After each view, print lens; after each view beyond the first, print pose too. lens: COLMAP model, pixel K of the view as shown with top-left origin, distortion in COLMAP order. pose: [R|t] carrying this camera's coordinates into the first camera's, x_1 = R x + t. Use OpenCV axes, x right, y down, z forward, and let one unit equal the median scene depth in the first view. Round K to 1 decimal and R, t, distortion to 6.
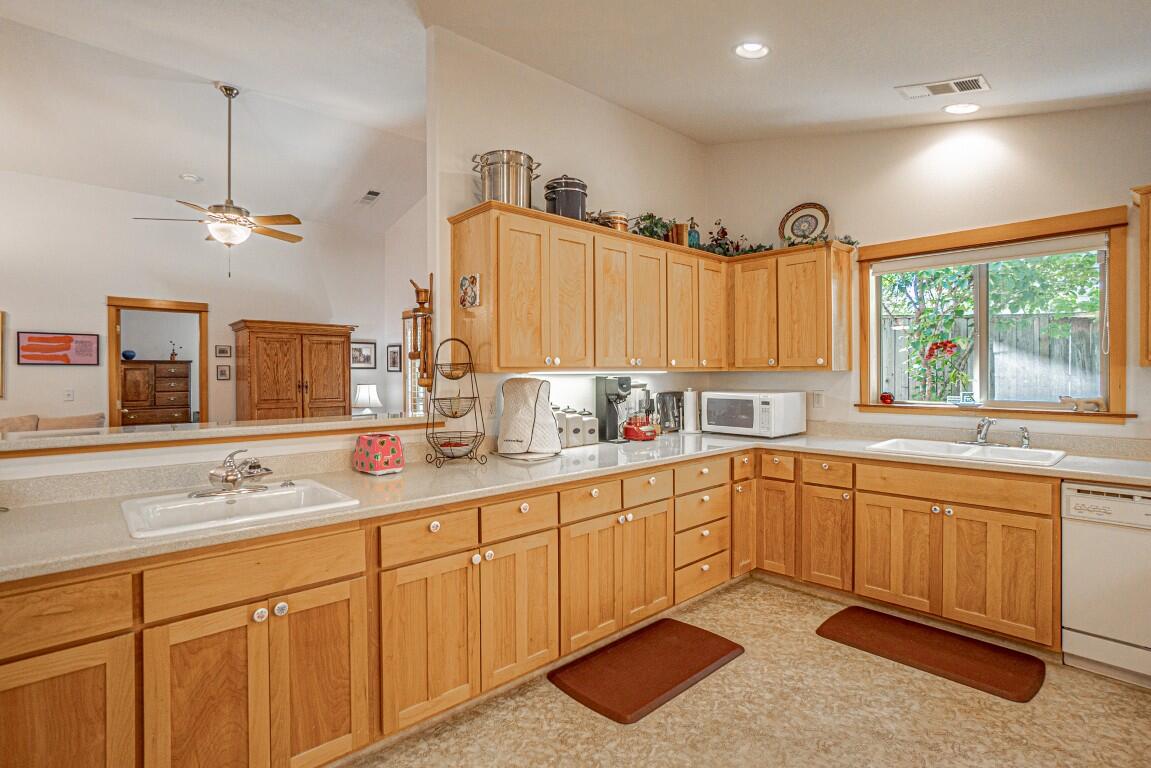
lens RADIAL K [[560.7, 0, 575.5], [0, 560.7, 384.0], [0, 0, 1]] dist [-0.023913, 0.000726]
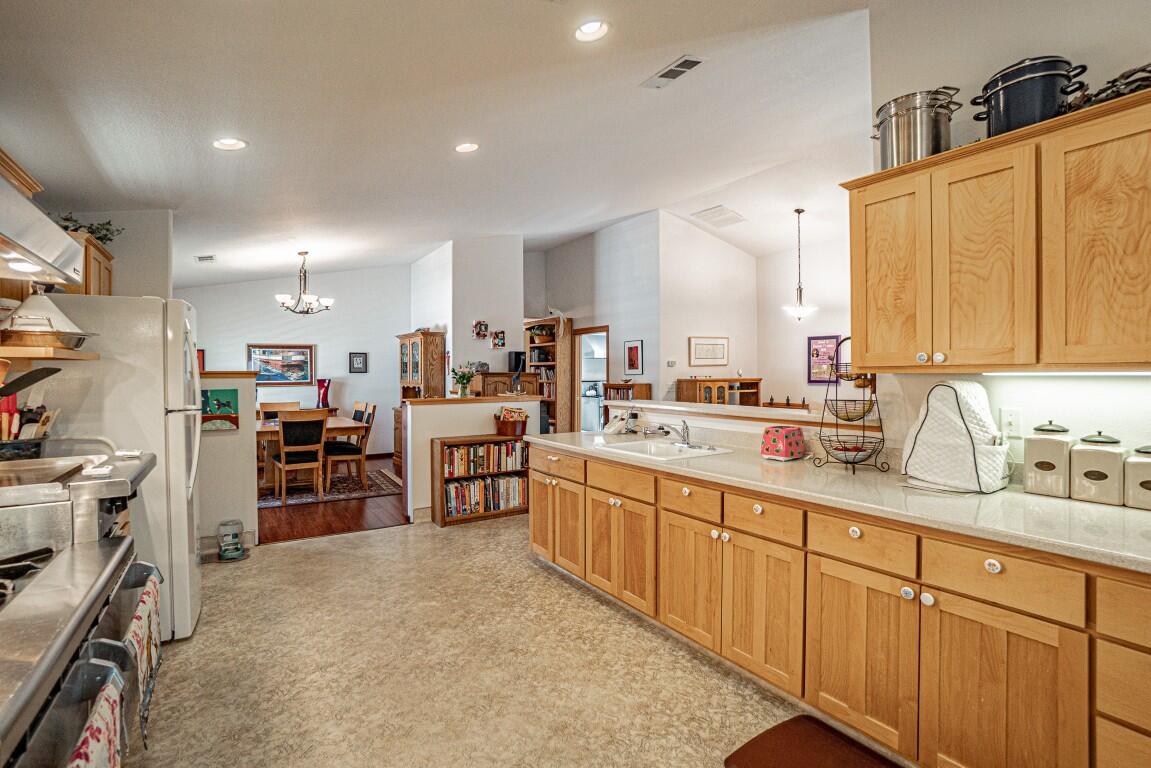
lens RADIAL K [[544.2, 0, 574.4], [0, 544.2, 373.3], [0, 0, 1]] dist [-0.030994, 0.000362]
pose [[-0.163699, 0.005697, -0.986494, 0.700673], [-0.014278, 0.999865, 0.008144, -0.018972], [0.986407, 0.015418, -0.163595, 0.634890]]
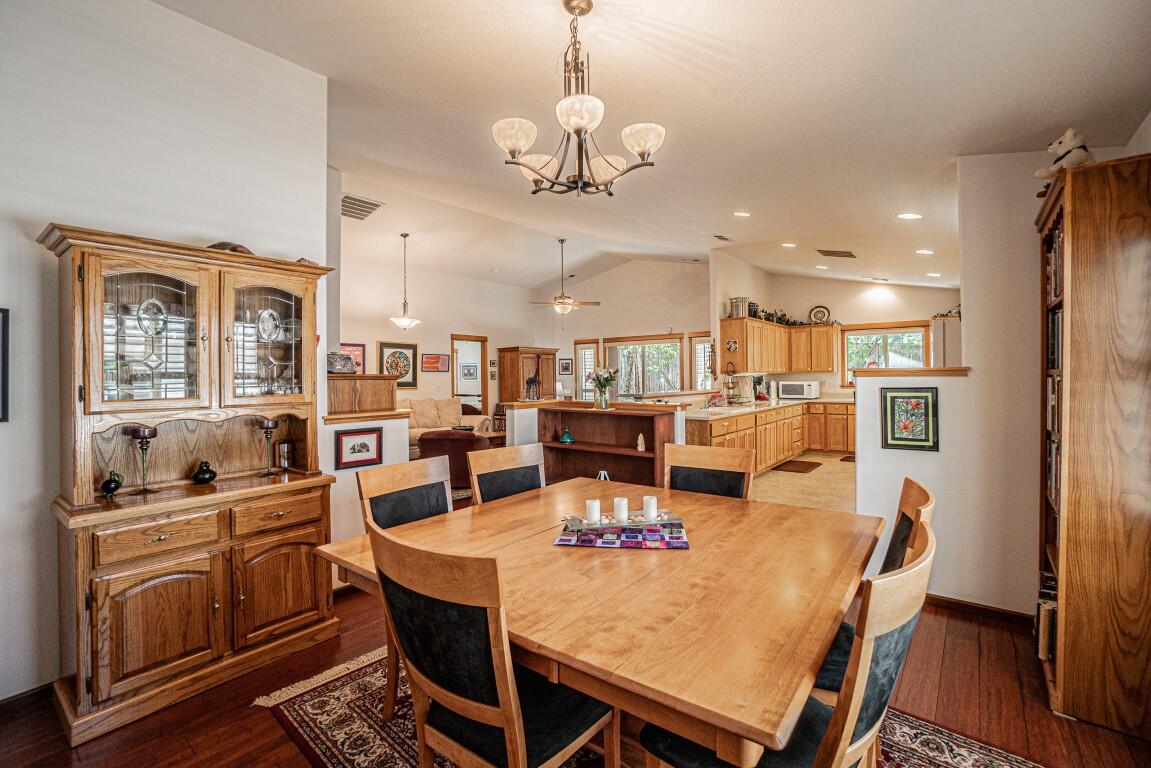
lens RADIAL K [[537.3, 0, 572.7], [0, 537.3, 377.7], [0, 0, 1]] dist [-0.025296, -0.000074]
pose [[0.985295, -0.006490, 0.170737, -1.360532], [0.009362, 0.999828, -0.016021, 0.033639], [-0.170604, 0.017384, 0.985186, -1.465029]]
